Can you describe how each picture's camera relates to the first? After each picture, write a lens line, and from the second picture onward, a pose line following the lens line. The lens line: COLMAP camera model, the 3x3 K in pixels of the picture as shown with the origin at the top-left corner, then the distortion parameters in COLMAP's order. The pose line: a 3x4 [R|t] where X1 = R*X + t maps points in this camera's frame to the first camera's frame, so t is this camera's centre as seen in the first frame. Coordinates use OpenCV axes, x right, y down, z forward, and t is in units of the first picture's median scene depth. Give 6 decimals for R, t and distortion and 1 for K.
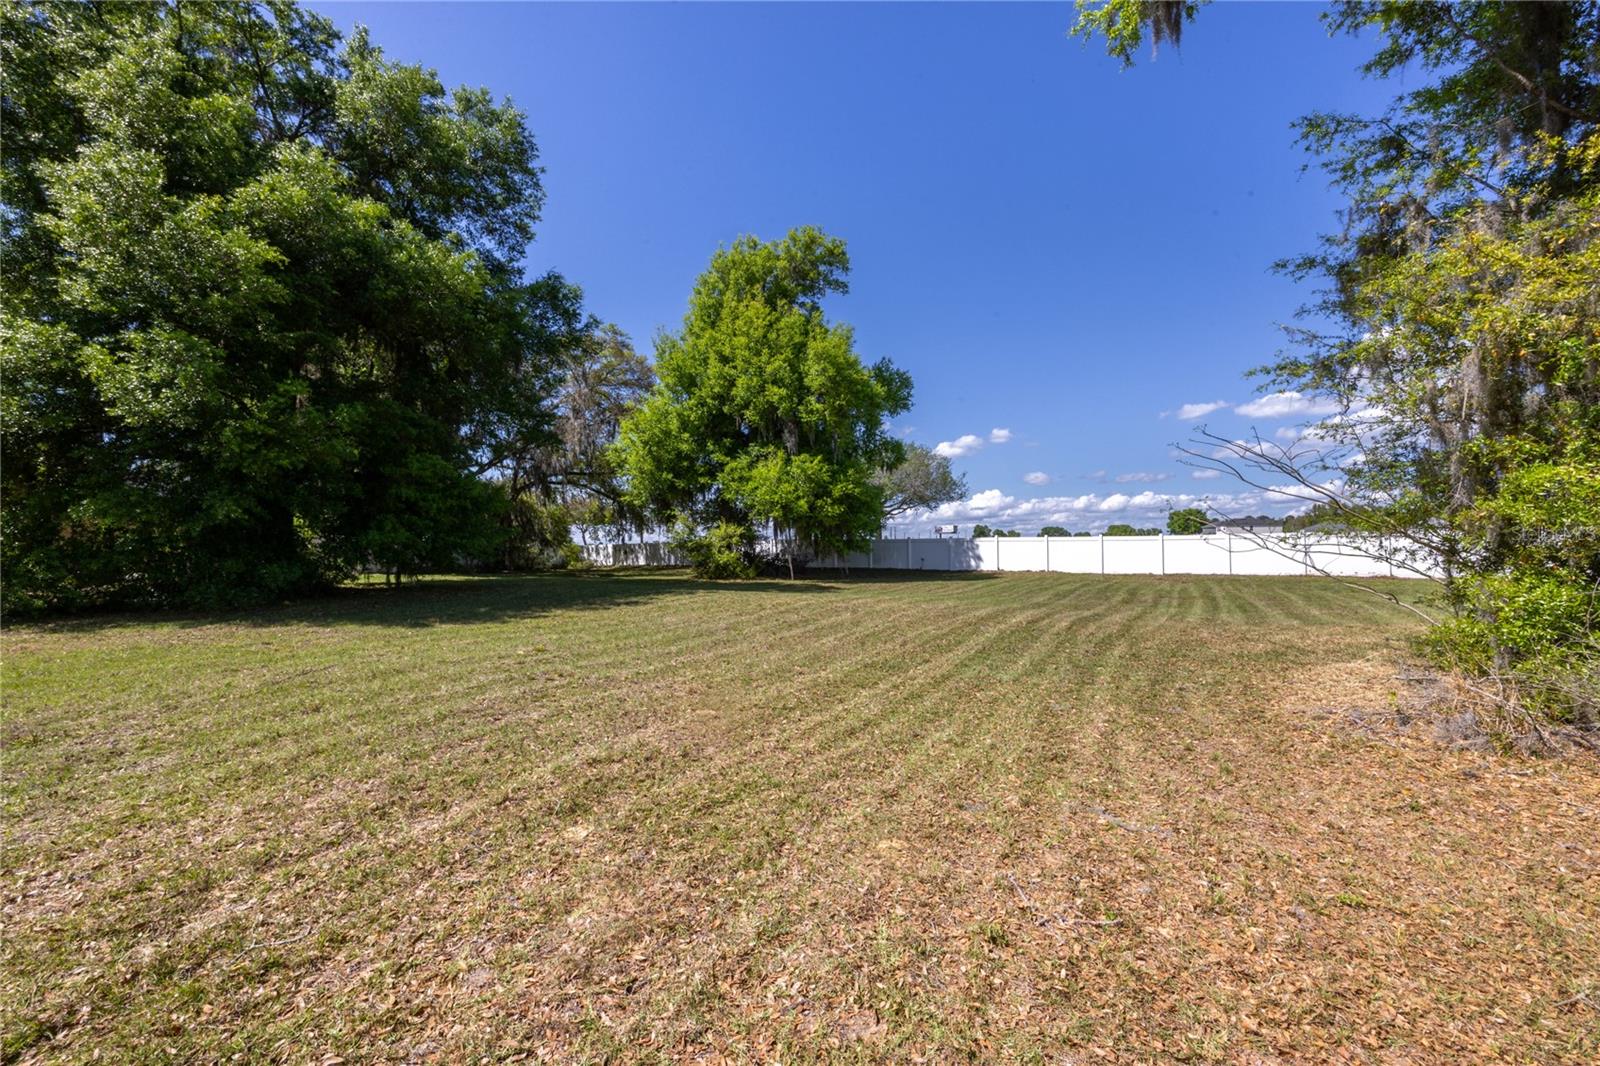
lens RADIAL K [[653.5, 0, 798.9], [0, 653.5, 529.8], [0, 0, 1]] dist [-0.002816, -0.000075]
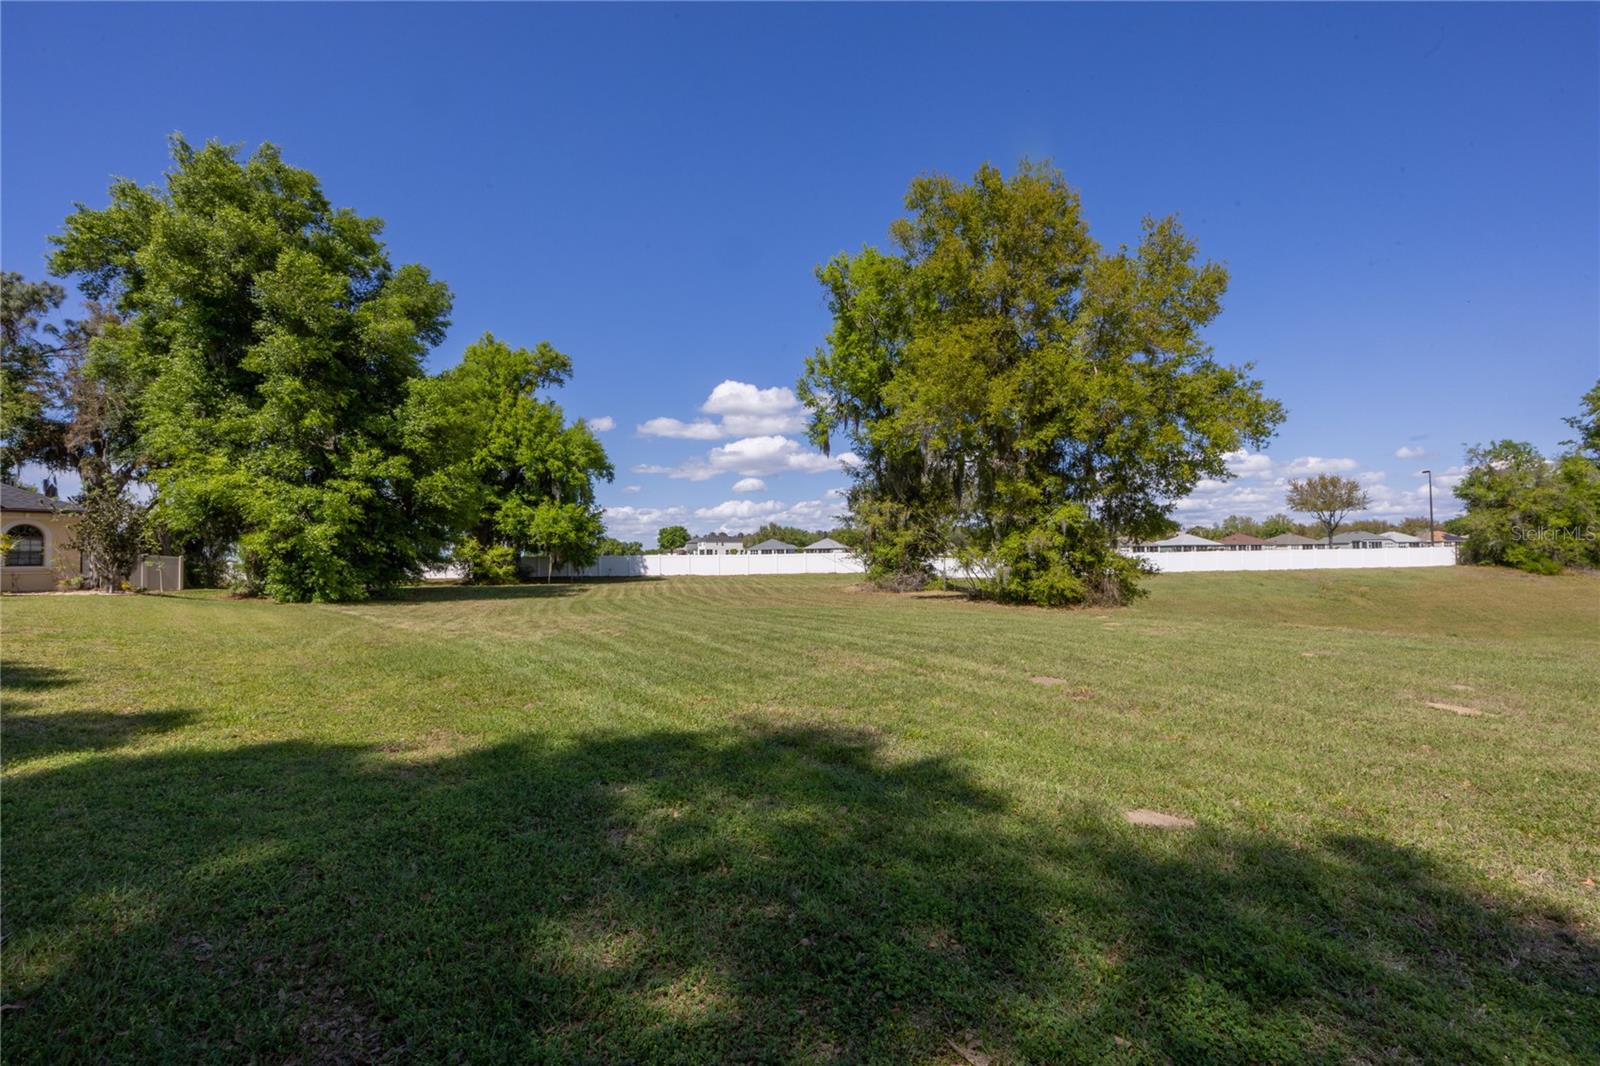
lens RADIAL K [[724.2, 0, 806.8], [0, 724.2, 540.4], [0, 0, 1]] dist [-0.021210, -0.000971]
pose [[0.731288, 0.012183, 0.681960, -0.751603], [-0.011438, 0.999919, -0.005598, -0.022515], [-0.681973, -0.003707, 0.731368, -0.663265]]
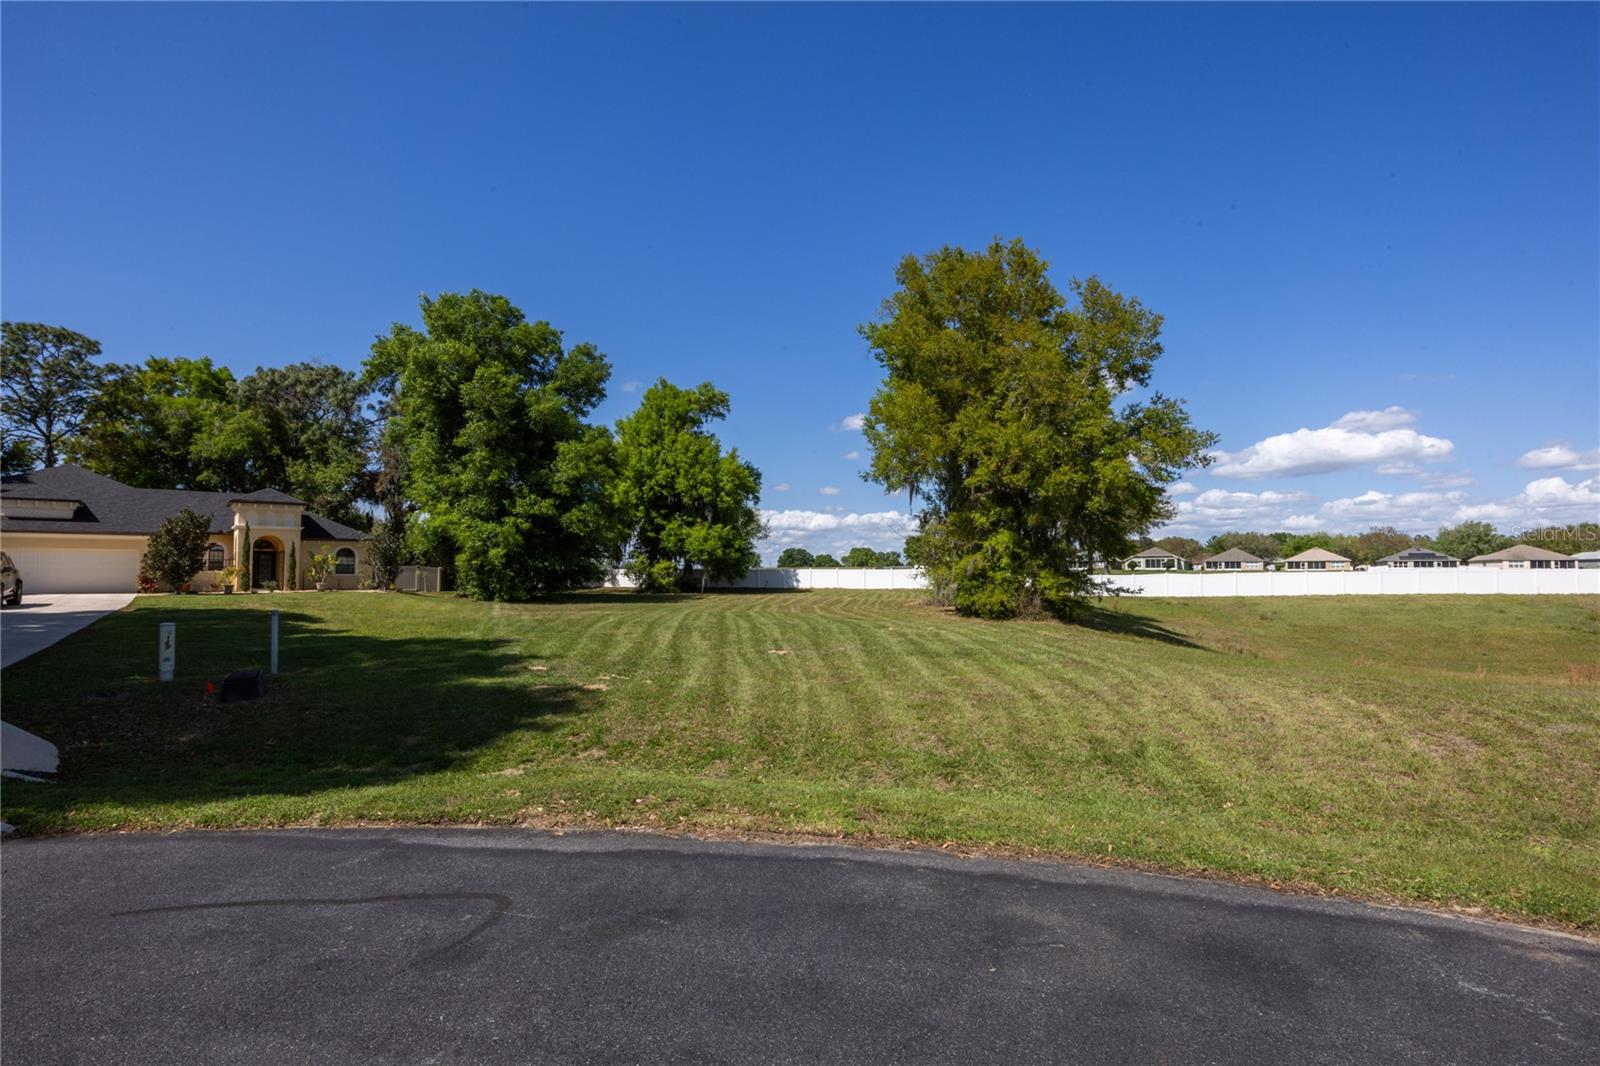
lens RADIAL K [[830.0, 0, 795.4], [0, 830.0, 528.9], [0, 0, 1]] dist [-0.034152, -0.000592]
pose [[0.928360, 0.022154, 0.371022, -0.641139], [-0.013324, 0.999564, -0.026346, -0.043042], [-0.371444, 0.019515, 0.928250, -1.212541]]
